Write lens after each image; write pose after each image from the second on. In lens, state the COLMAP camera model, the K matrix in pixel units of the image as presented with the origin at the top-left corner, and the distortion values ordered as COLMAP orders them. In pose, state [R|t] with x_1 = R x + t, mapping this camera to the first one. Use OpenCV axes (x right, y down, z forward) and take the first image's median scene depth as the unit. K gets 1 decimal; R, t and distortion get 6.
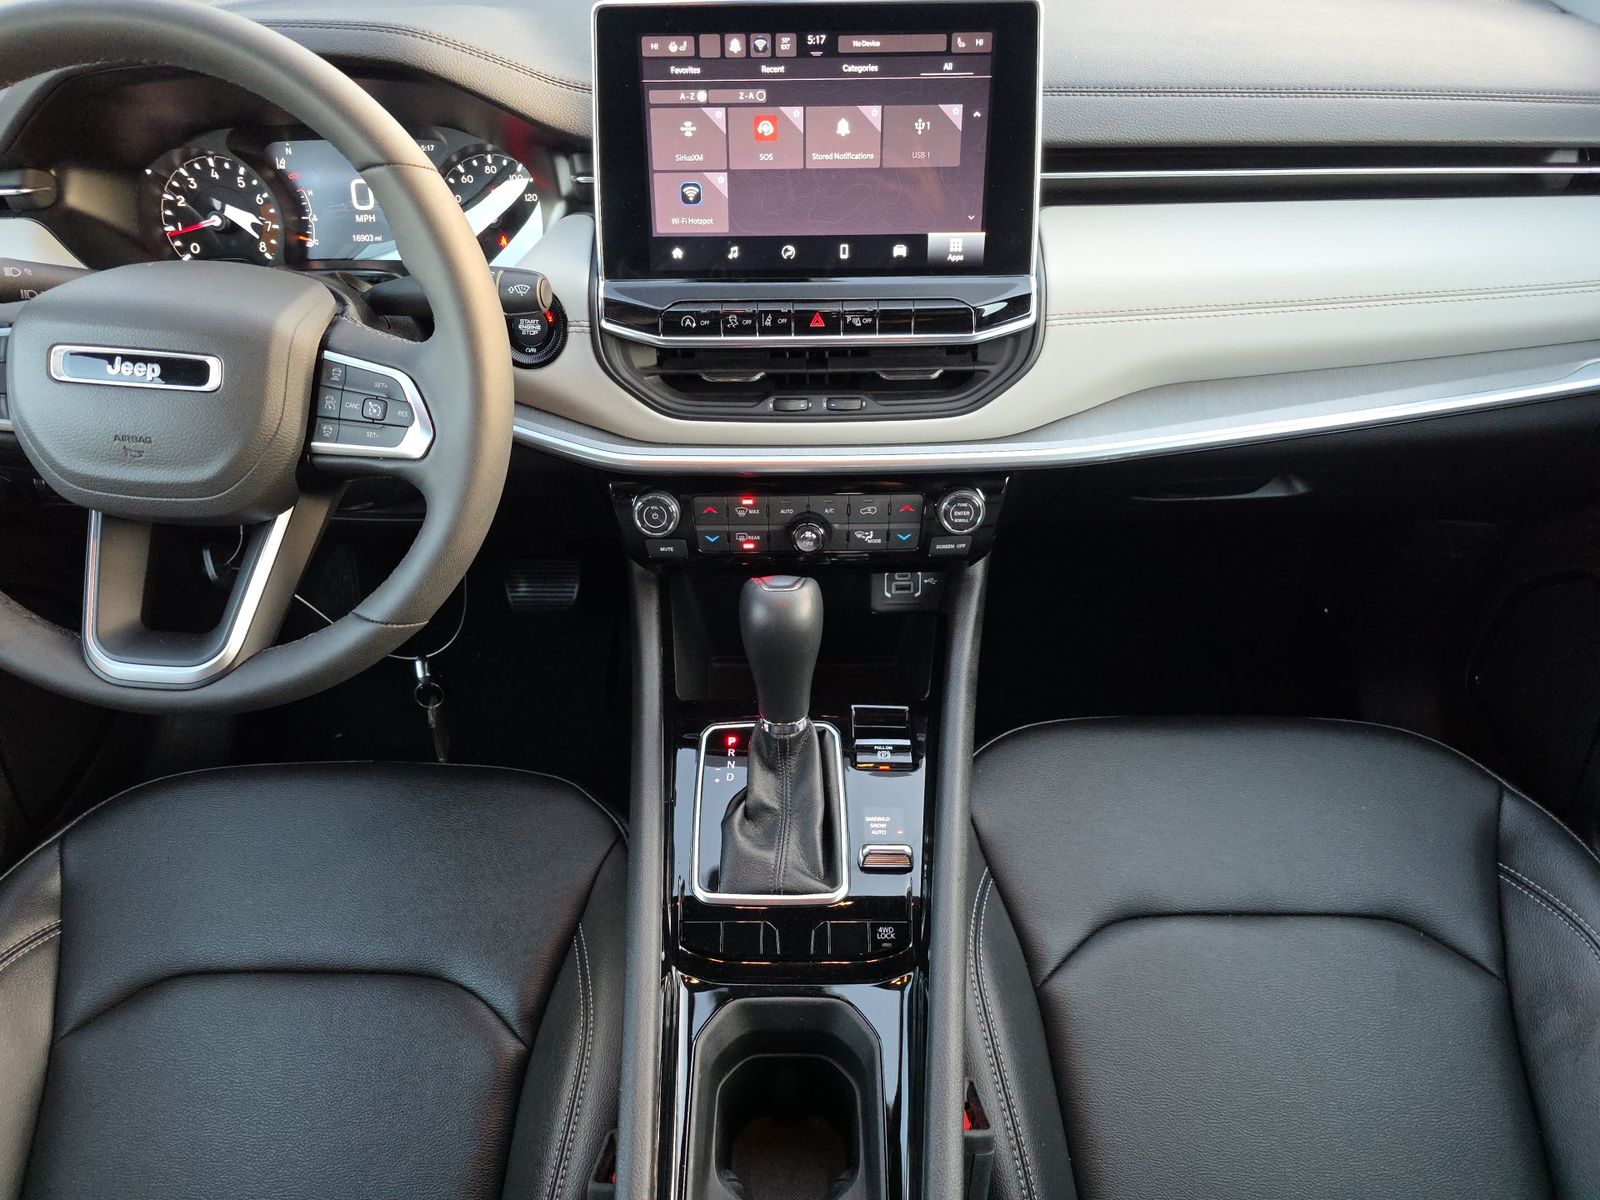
lens RADIAL K [[1078.7, 0, 812.3], [0, 1078.7, 623.2], [0, 0, 1]] dist [0.055393, -0.045329]
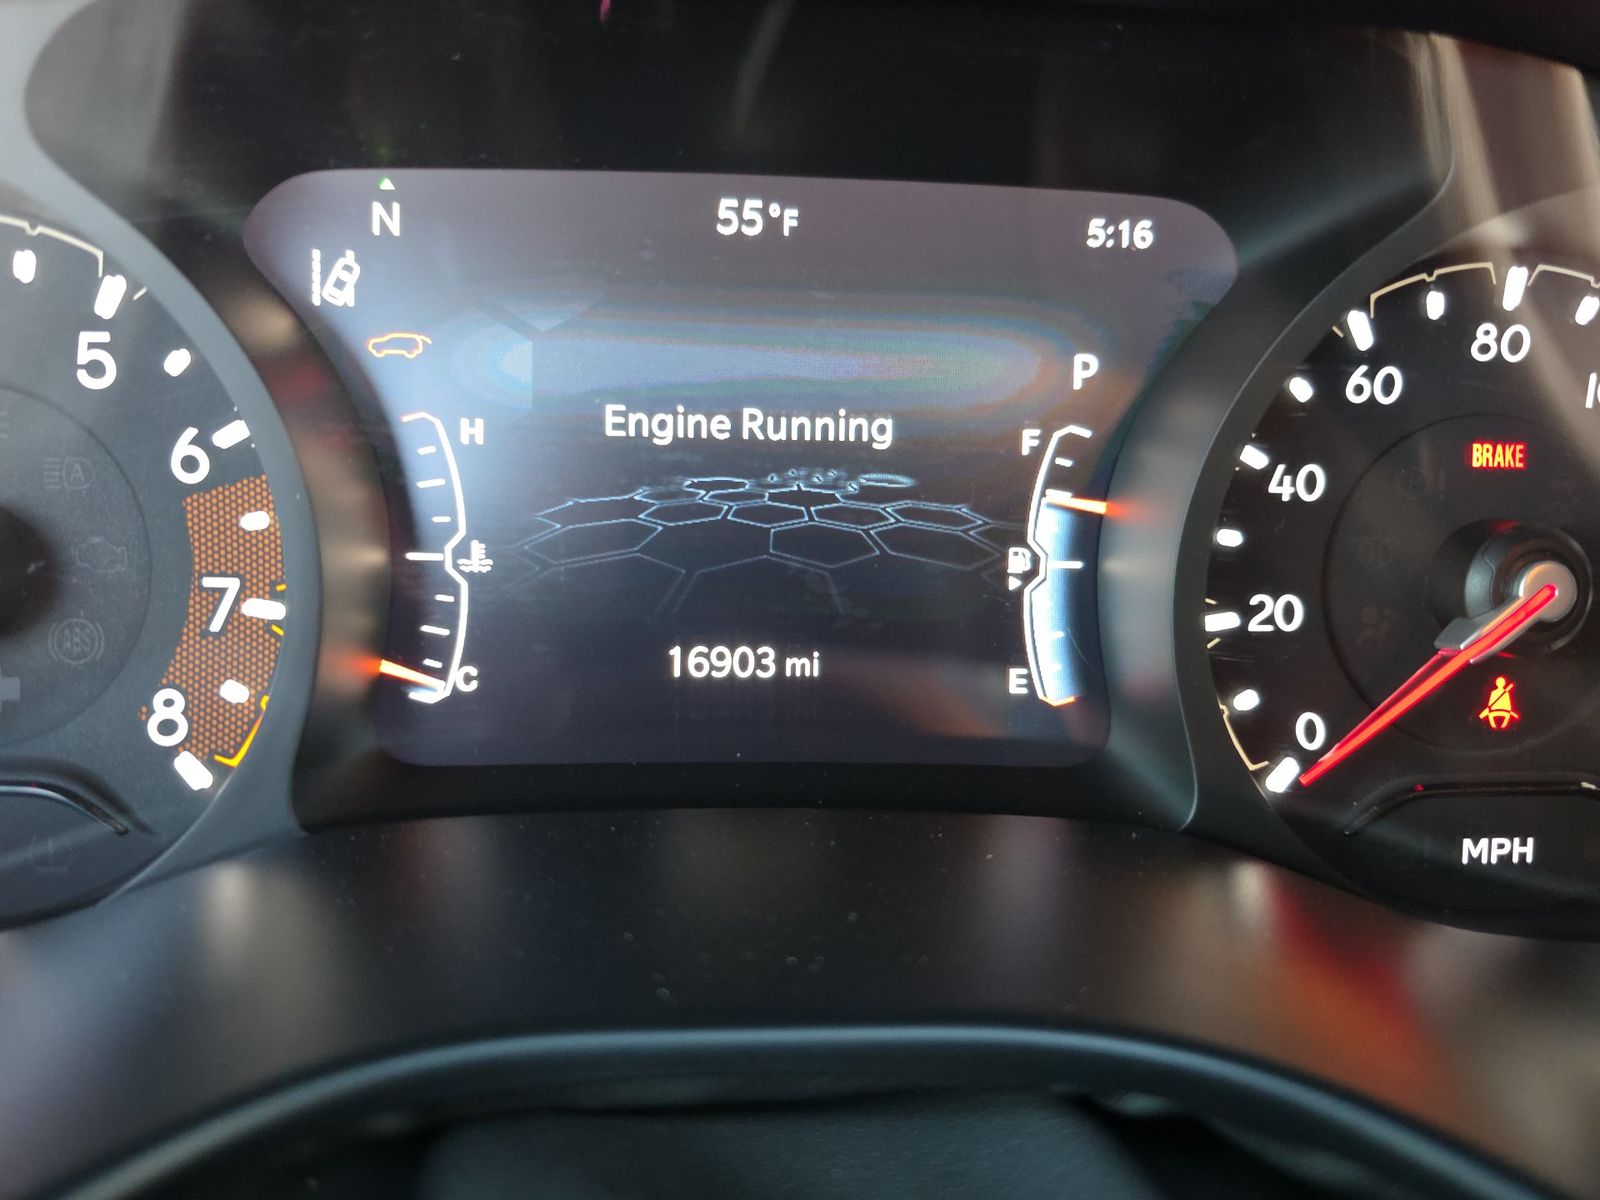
lens RADIAL K [[1098.3, 0, 750.1], [0, 1098.3, 600.8], [0, 0, 1]] dist [-0.009065, -0.002055]
pose [[0.997560, 0.026881, 0.064433, -0.500119], [-0.010186, 0.969069, -0.246581, -0.378489], [-0.069069, 0.245323, 0.966978, 0.974440]]
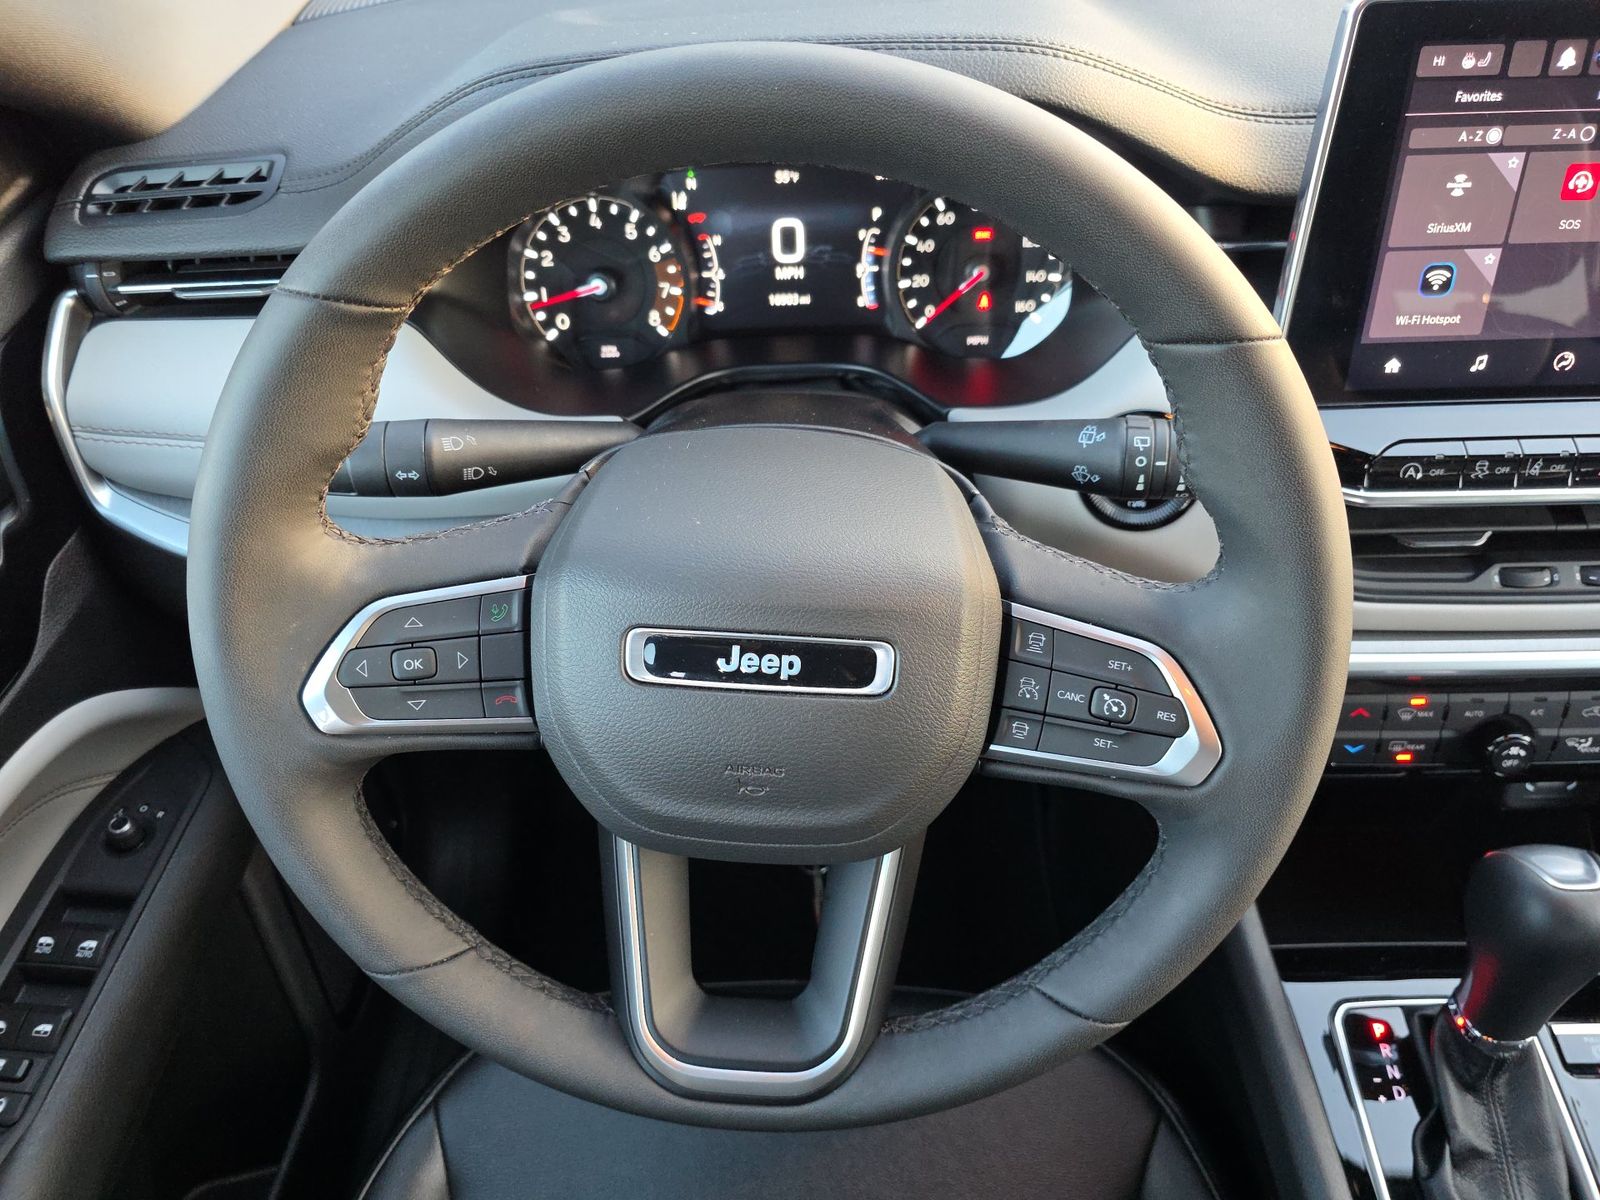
lens RADIAL K [[1082.4, 0, 800.0], [0, 1082.4, 600.0], [0, 0, 1]] dist [0.059407, -0.054695]
pose [[0.999786, -0.014402, -0.014868, -0.469003], [0.015616, 0.996249, 0.085110, -0.256061], [0.013586, -0.085324, 0.996261, 0.309123]]
